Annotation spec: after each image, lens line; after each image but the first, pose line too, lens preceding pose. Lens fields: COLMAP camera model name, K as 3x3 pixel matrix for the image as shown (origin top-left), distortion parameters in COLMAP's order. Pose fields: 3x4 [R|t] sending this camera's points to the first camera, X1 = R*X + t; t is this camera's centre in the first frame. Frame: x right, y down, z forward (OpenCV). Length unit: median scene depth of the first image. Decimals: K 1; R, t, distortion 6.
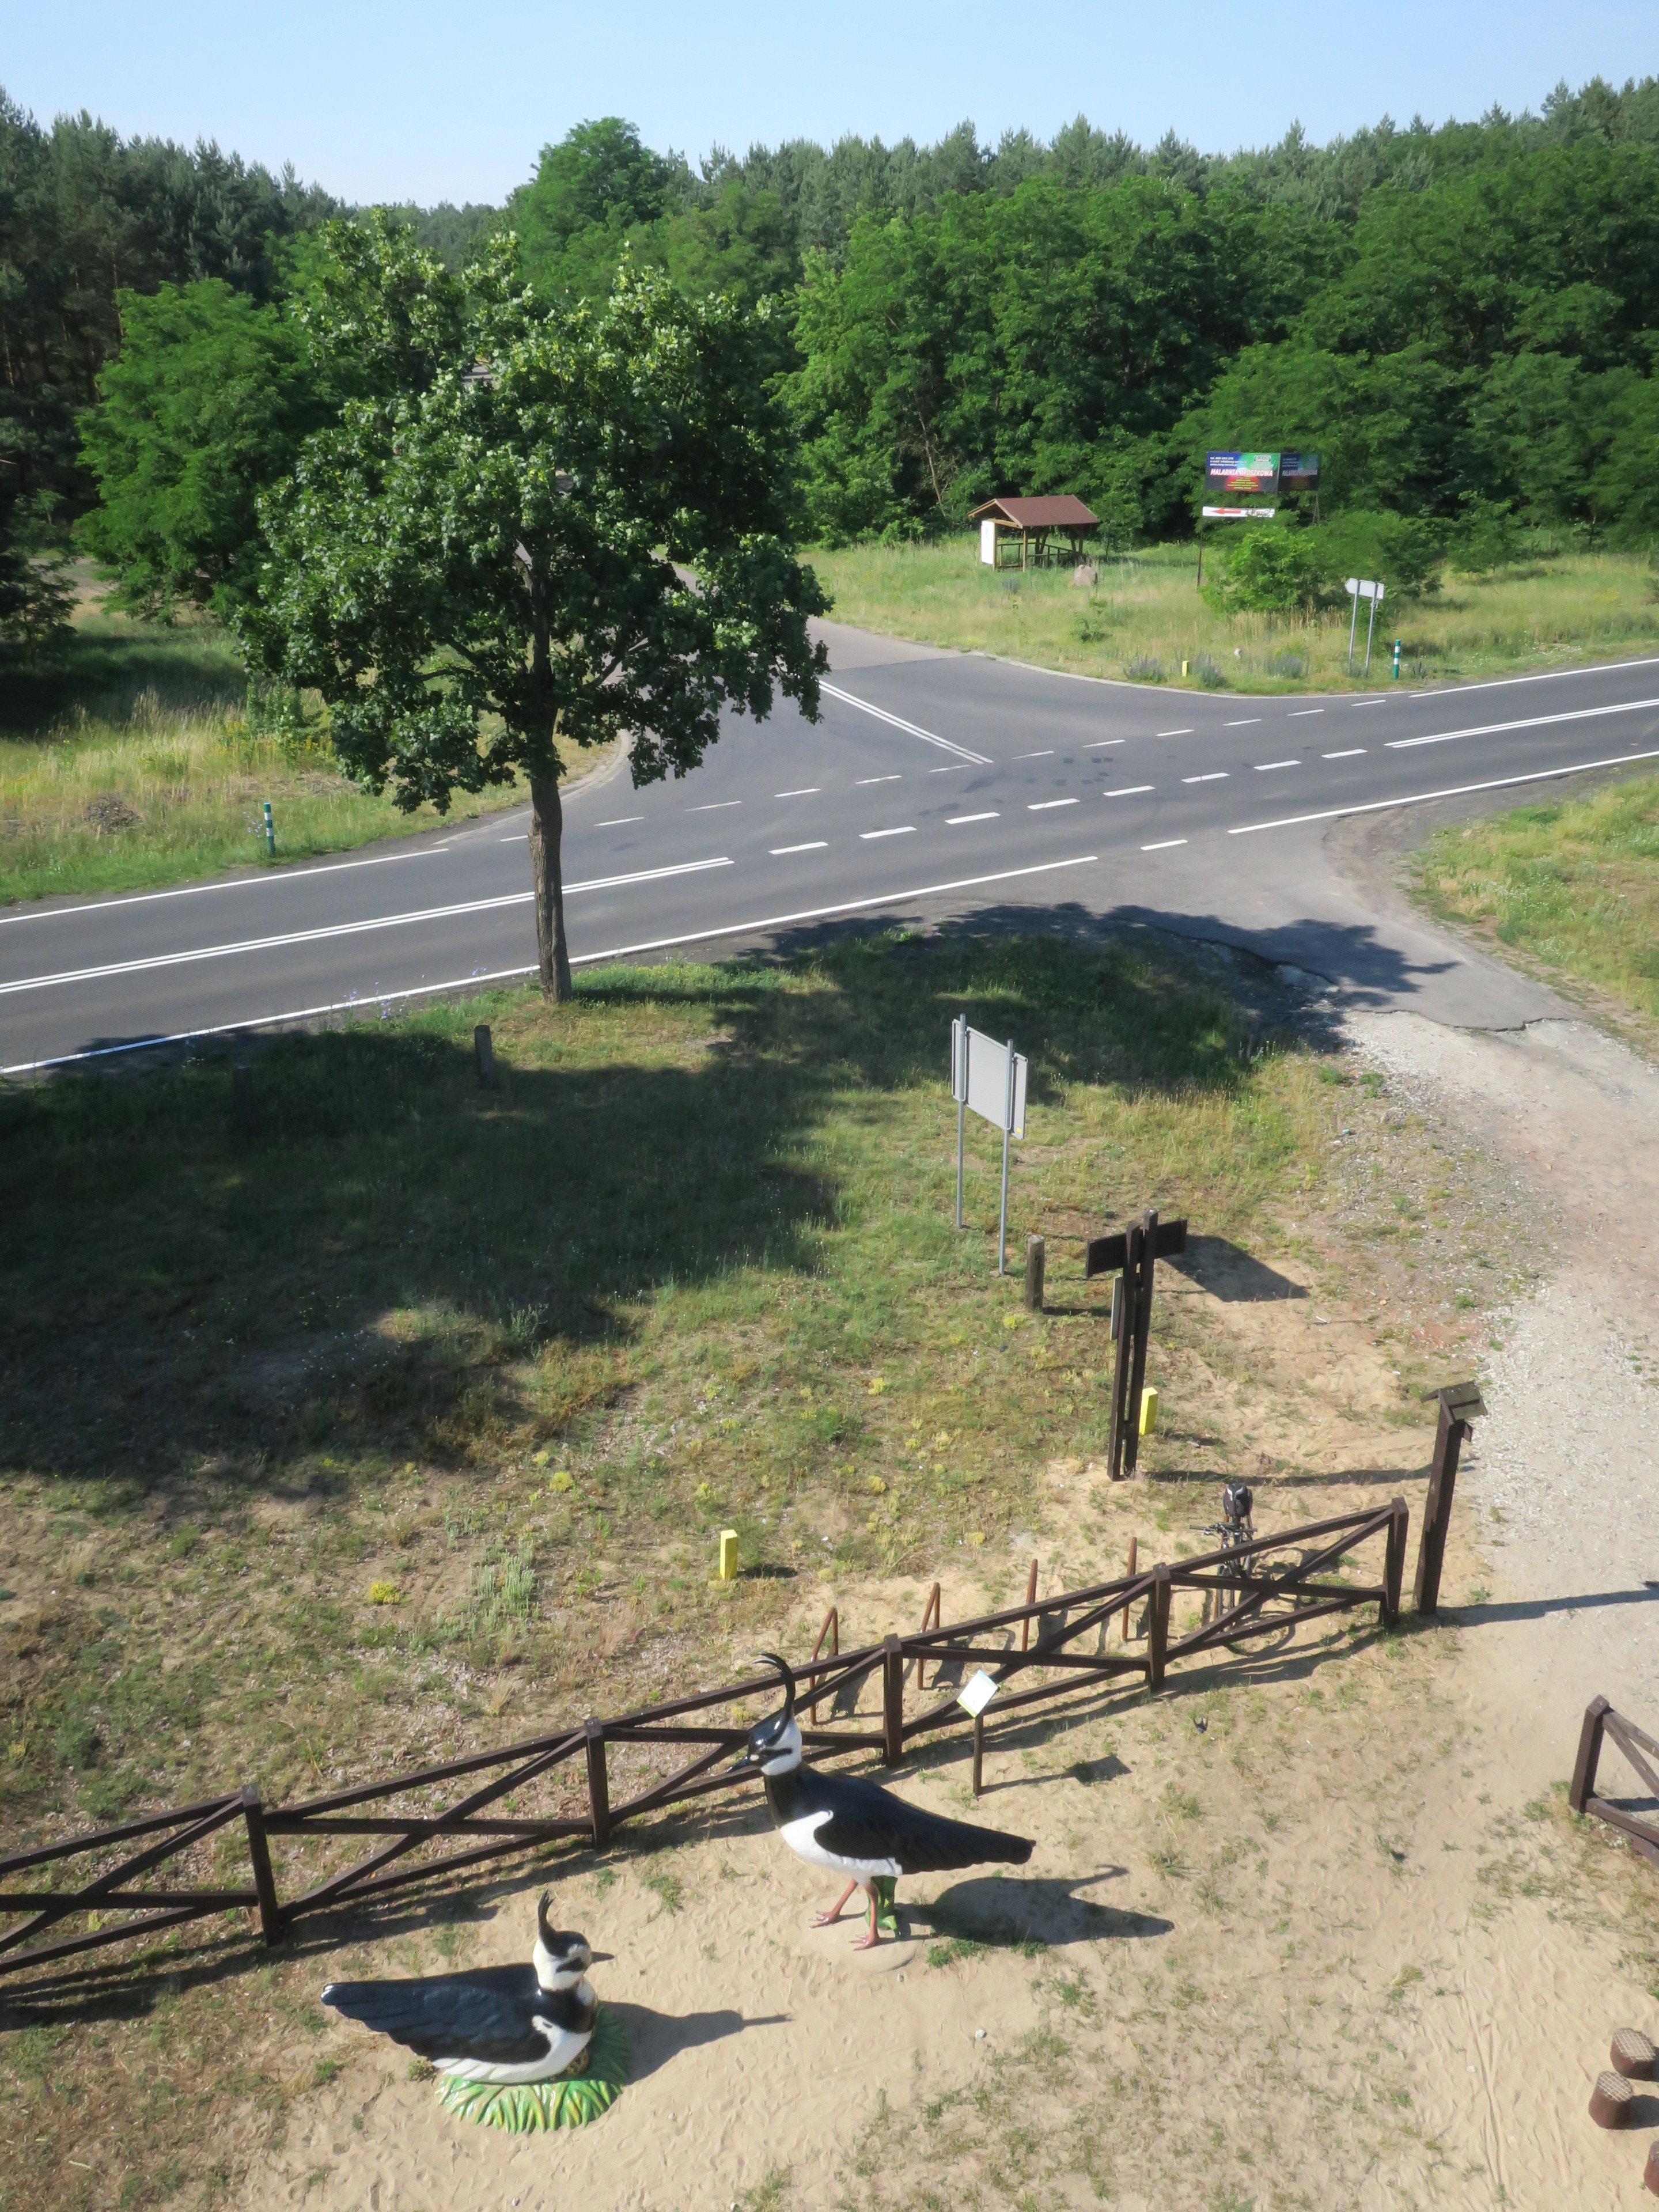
lens RADIAL K [[1972.0, 0, 829.5], [0, 1972.0, 1106.0], [0, 0, 1]] dist [-0.017703, -0.006440]
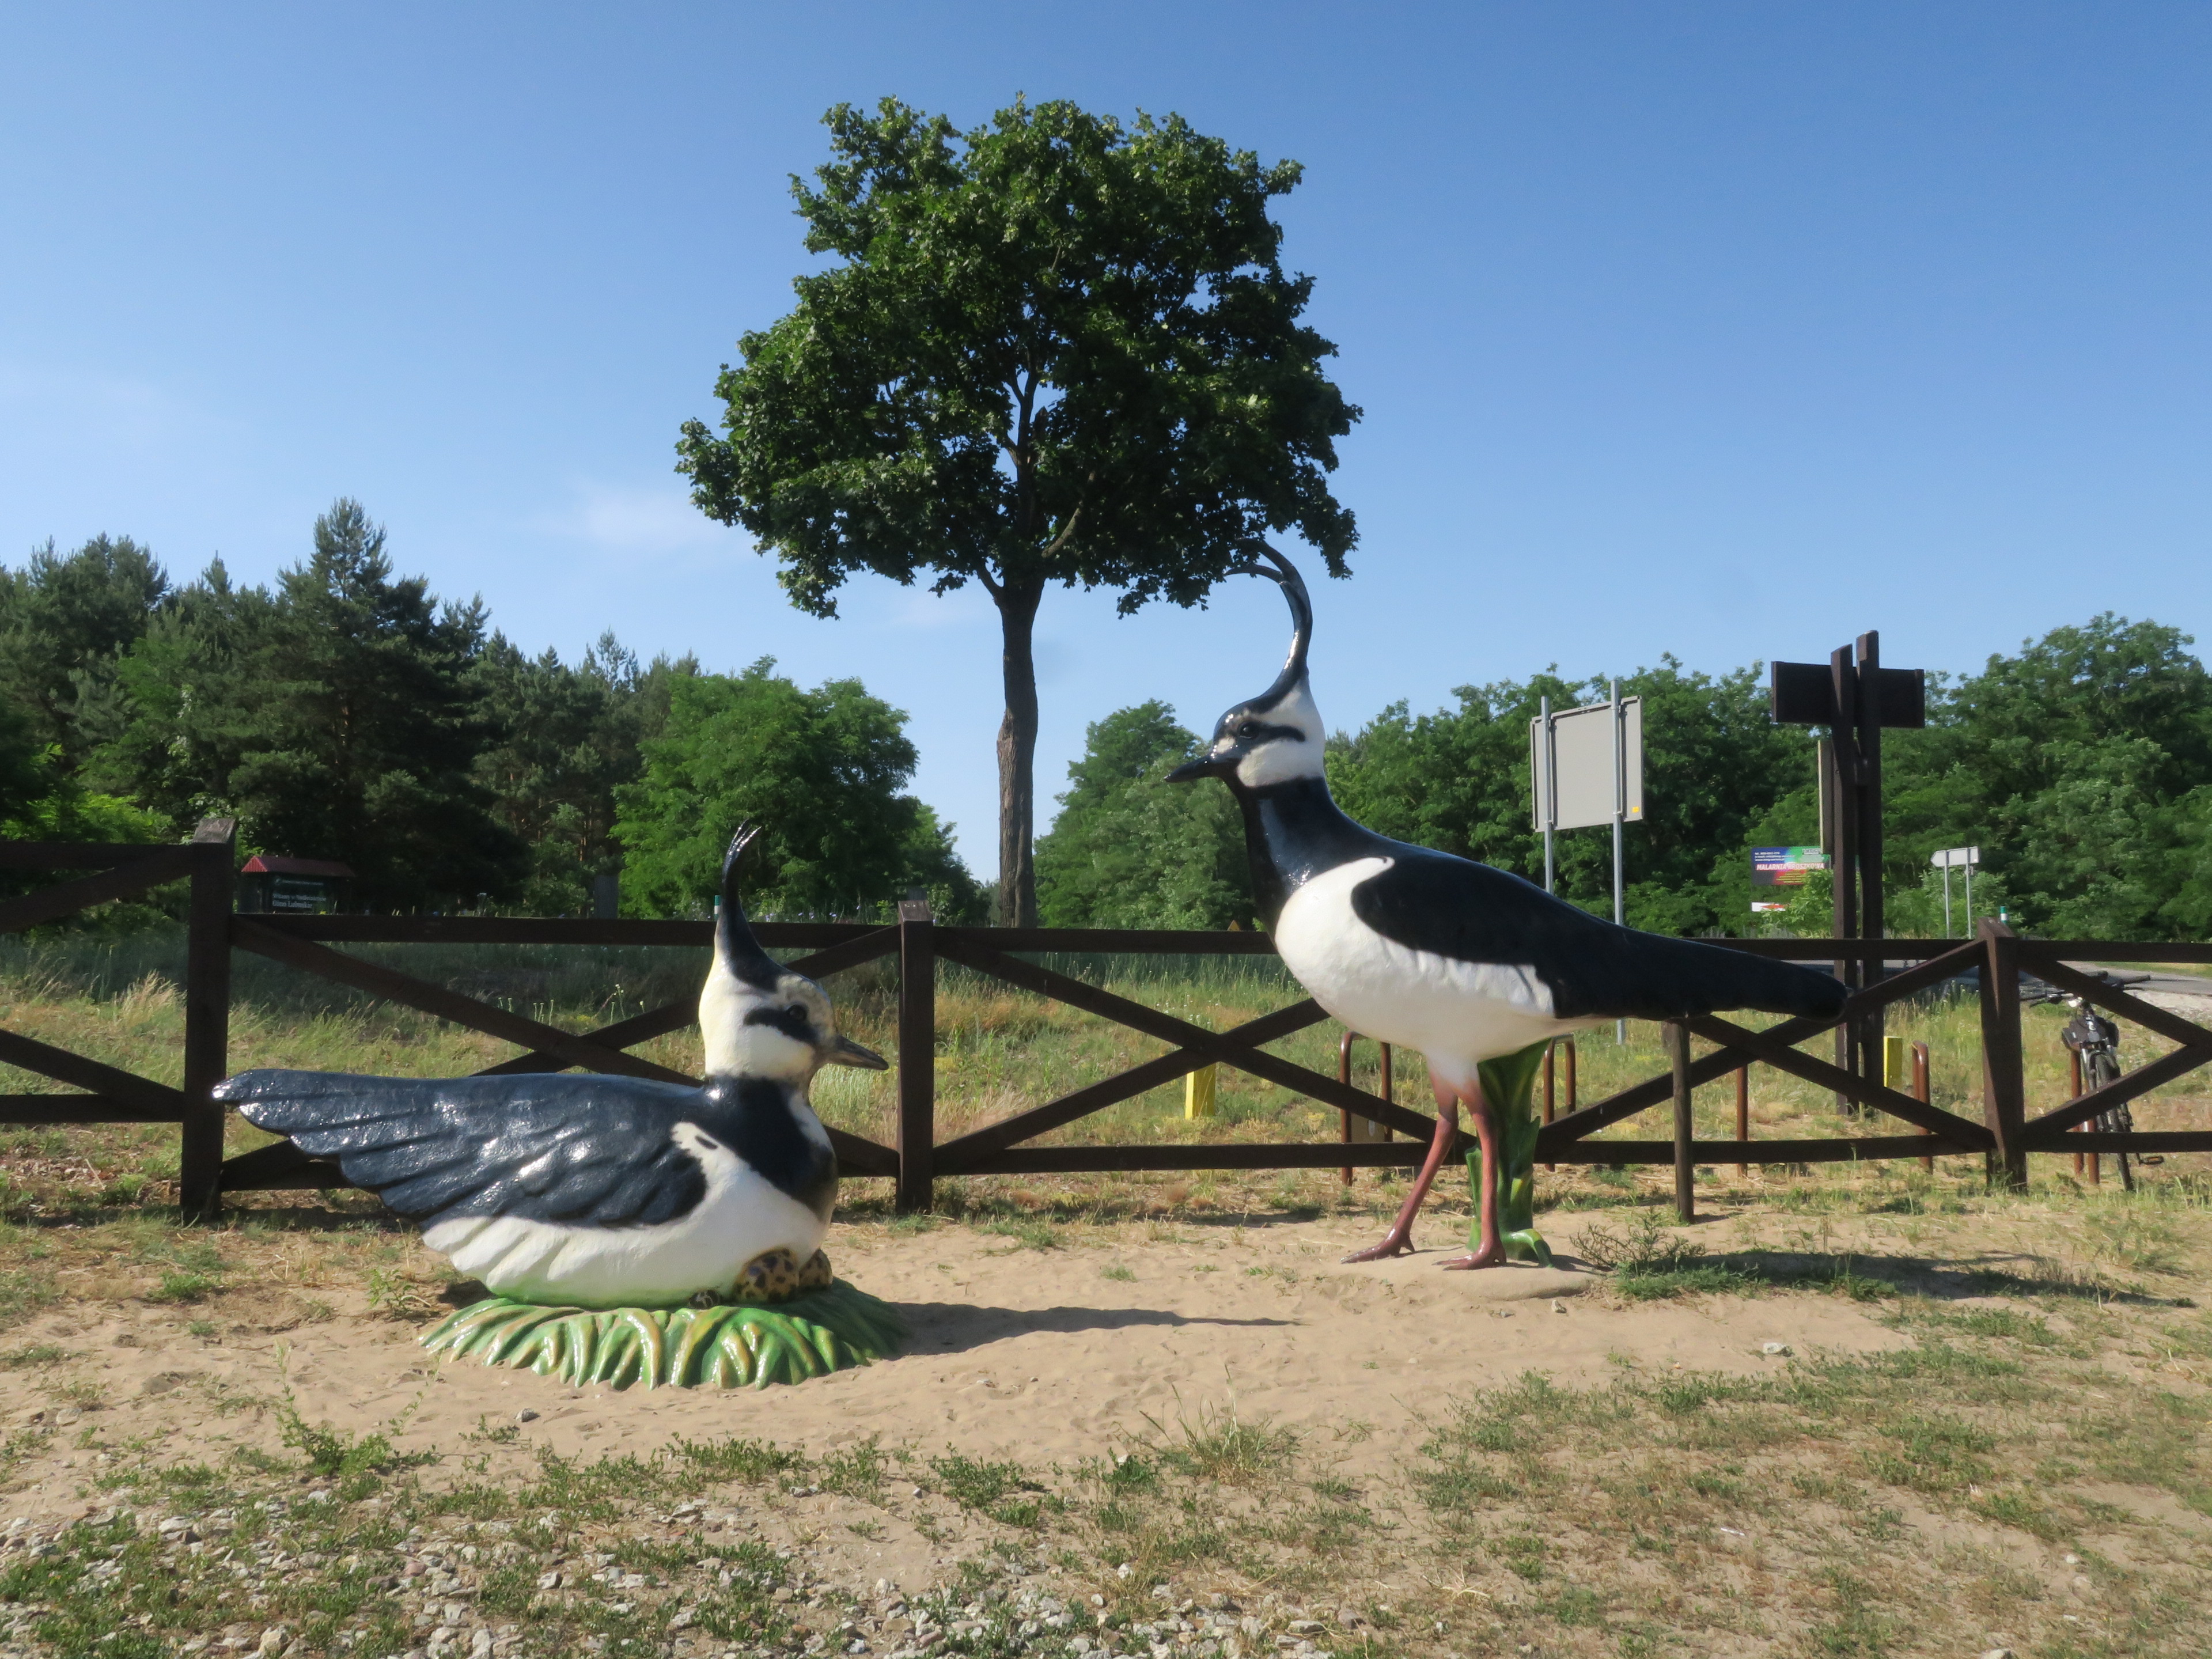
lens RADIAL K [[1972.0, 0, 1106.0], [0, 1972.0, 829.5], [0, 0, 1]] dist [-0.017703, -0.006440]
pose [[0.992414, -0.005388, -0.122822, -0.008143], [-0.051873, 0.887404, -0.458064, 0.559276], [0.111461, 0.460961, 0.880393, 0.576407]]
